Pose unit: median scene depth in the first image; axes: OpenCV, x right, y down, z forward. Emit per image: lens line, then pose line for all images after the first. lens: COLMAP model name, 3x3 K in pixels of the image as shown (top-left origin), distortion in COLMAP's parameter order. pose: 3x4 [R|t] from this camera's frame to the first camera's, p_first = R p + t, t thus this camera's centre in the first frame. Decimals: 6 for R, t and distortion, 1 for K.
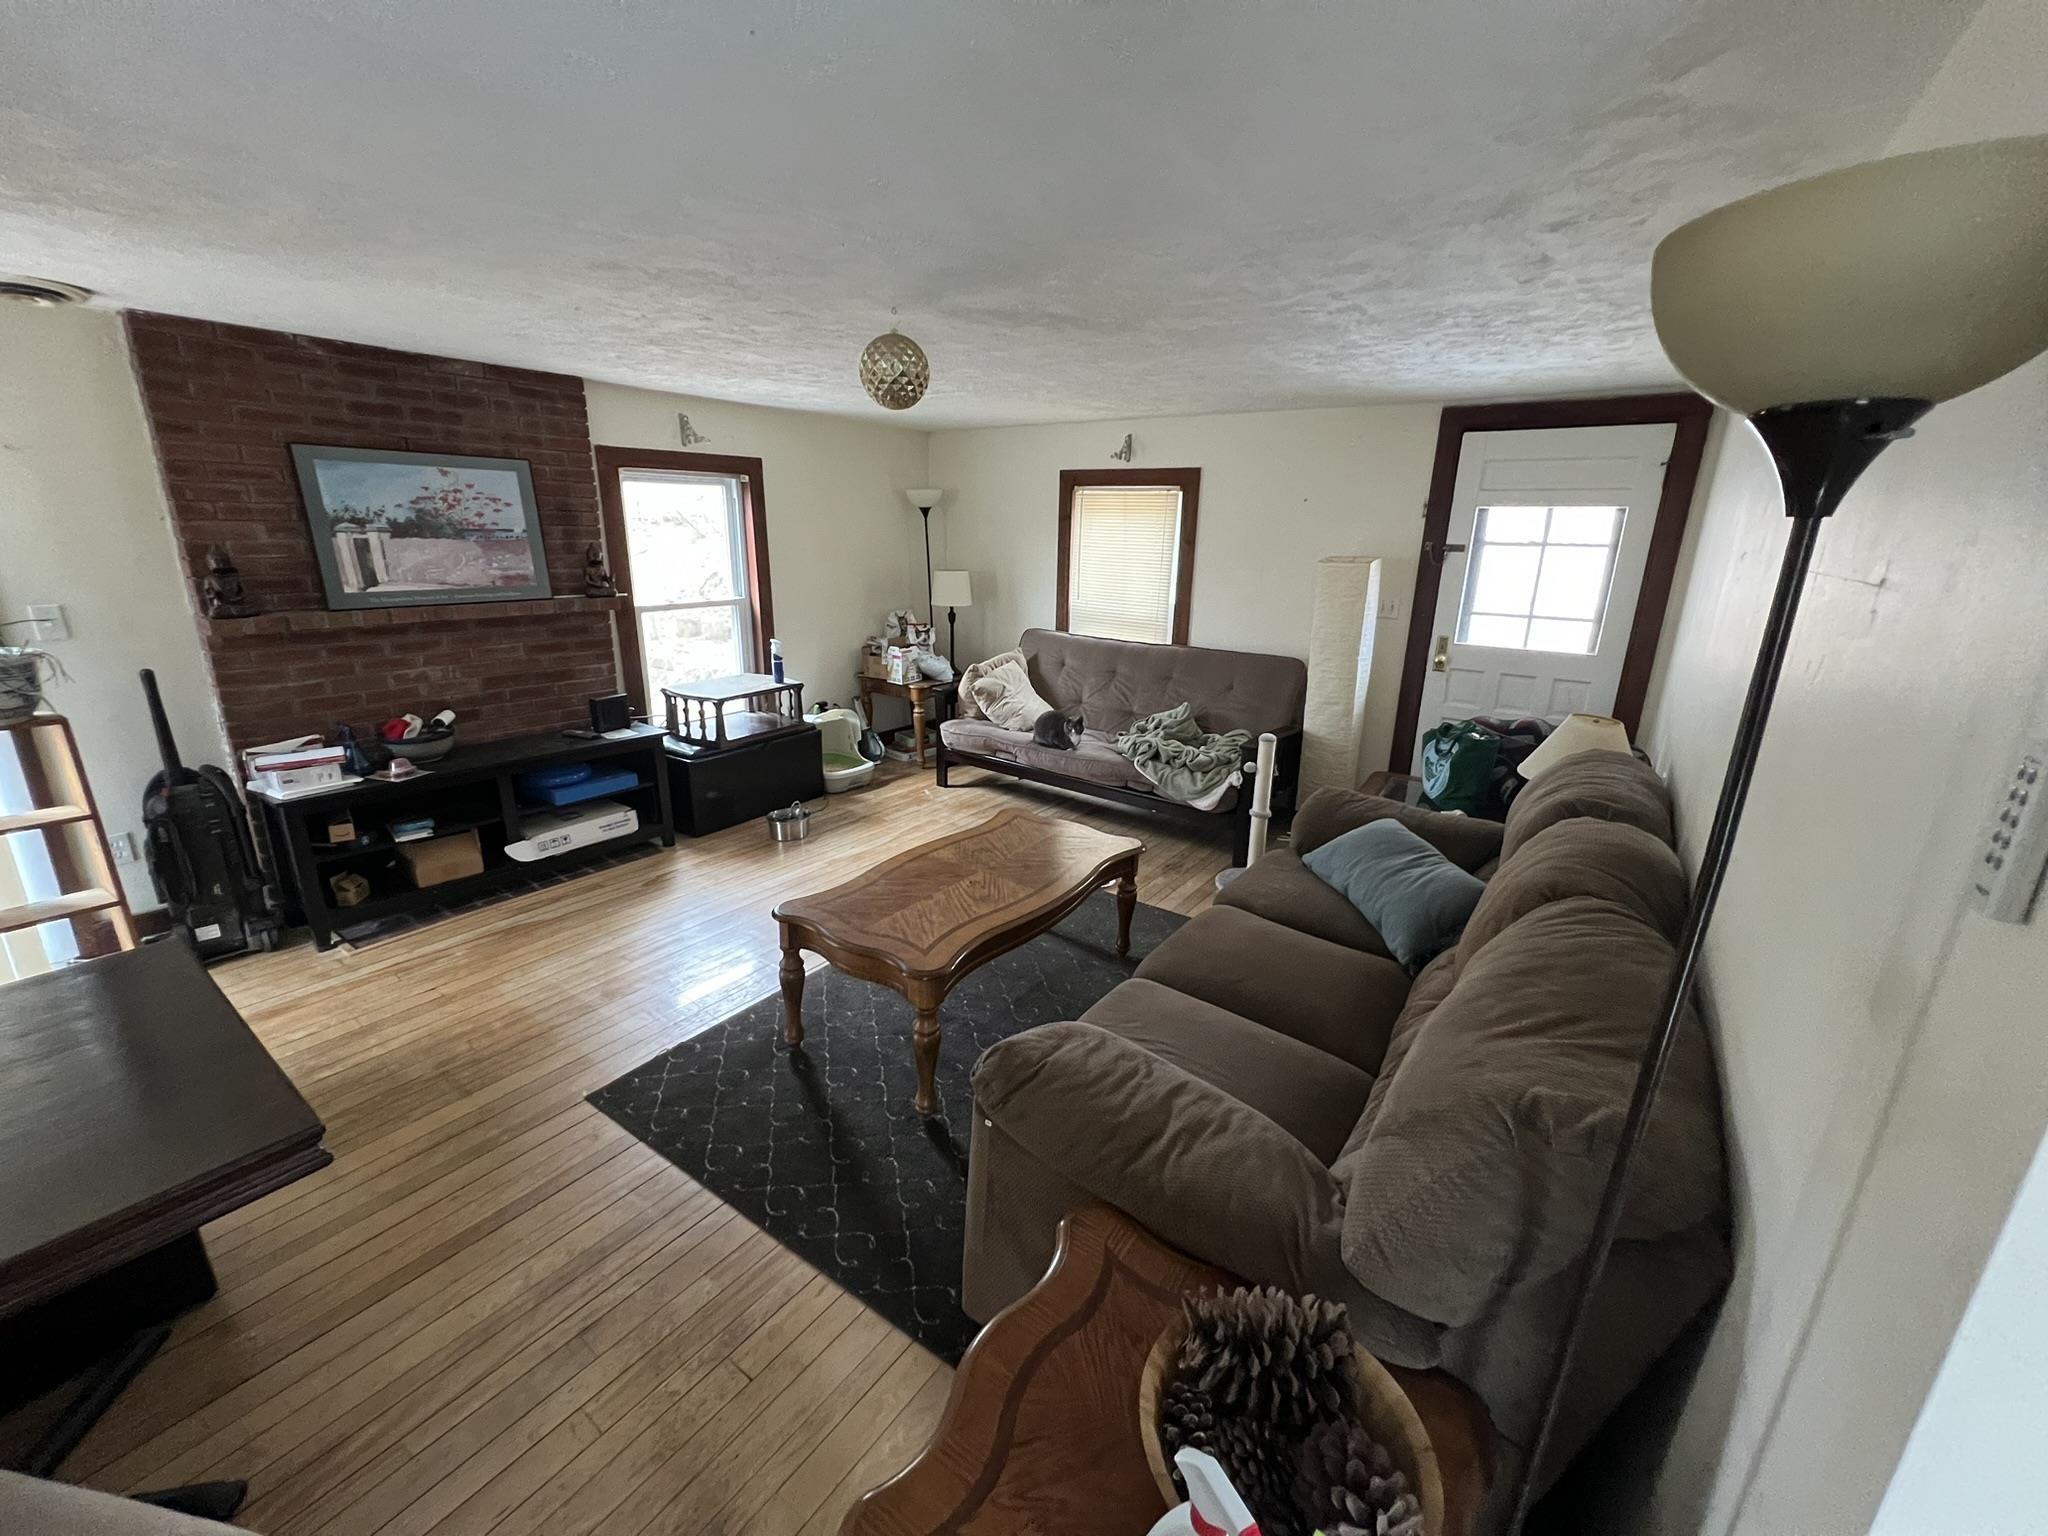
lens RADIAL K [[822.1, 0, 1026.0], [0, 822.1, 769.4], [0, 0, 1]] dist [0.000768, 0.000066]
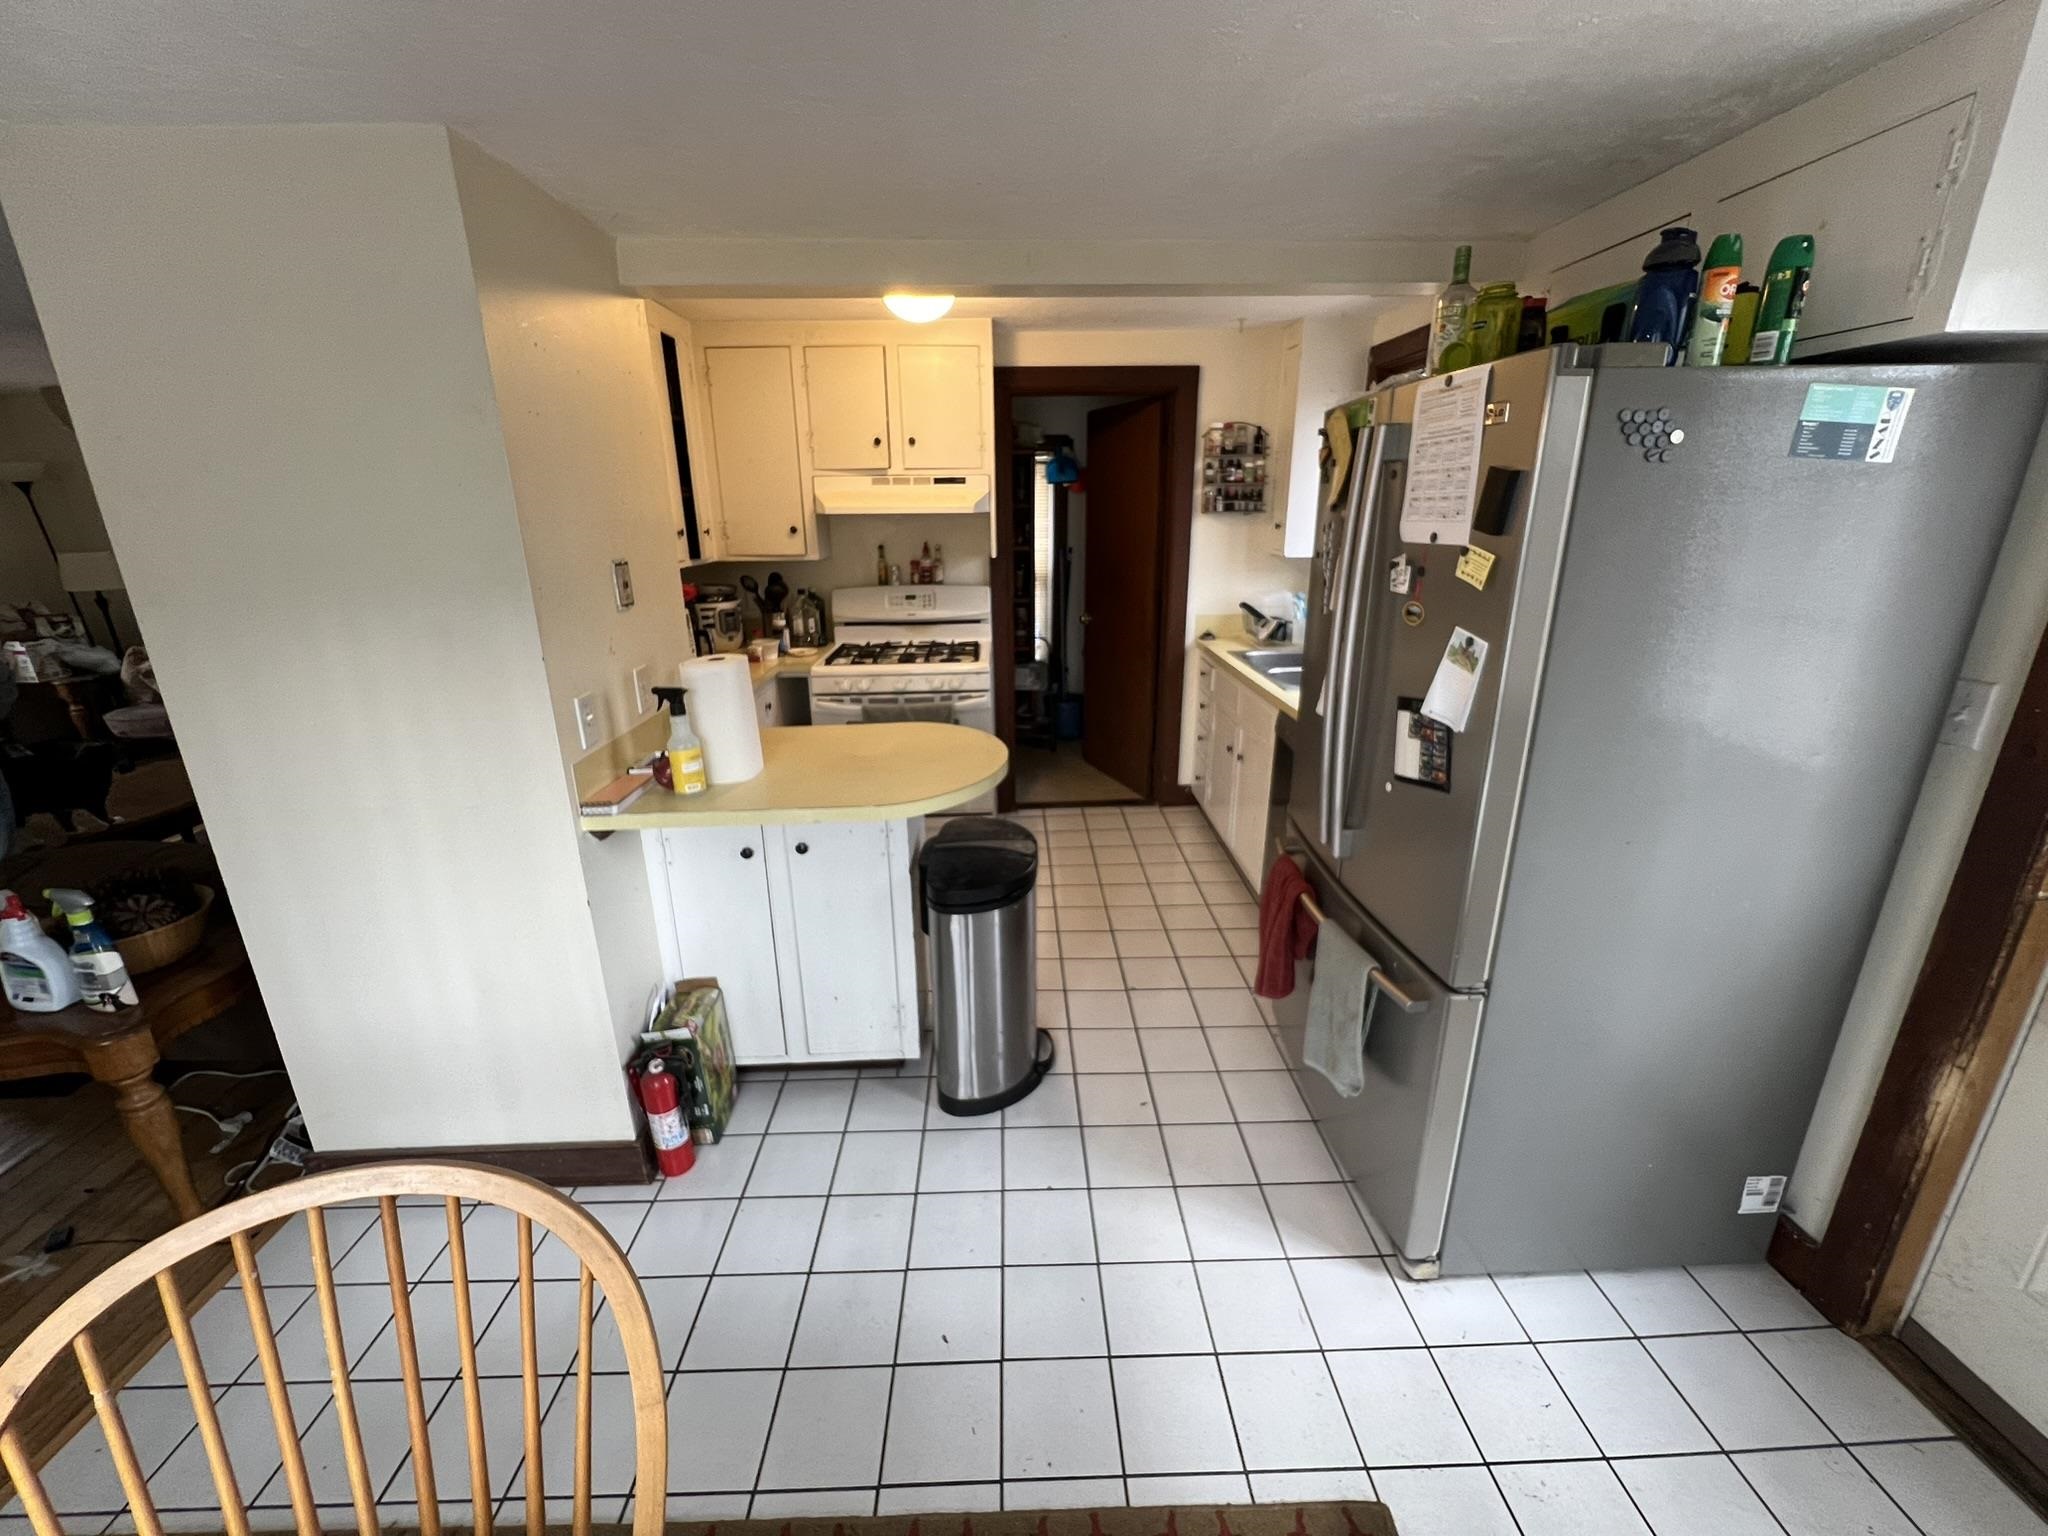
lens RADIAL K [[822.1, 0, 1023.0], [0, 822.1, 761.2], [0, 0, 1]] dist [0.000768, 0.000066]
pose [[0.791026, -0.208584, 0.575126, 0.266934], [0.192684, 0.977181, 0.089383, 0.174630], [-0.580647, 0.040113, 0.813167, -0.568018]]
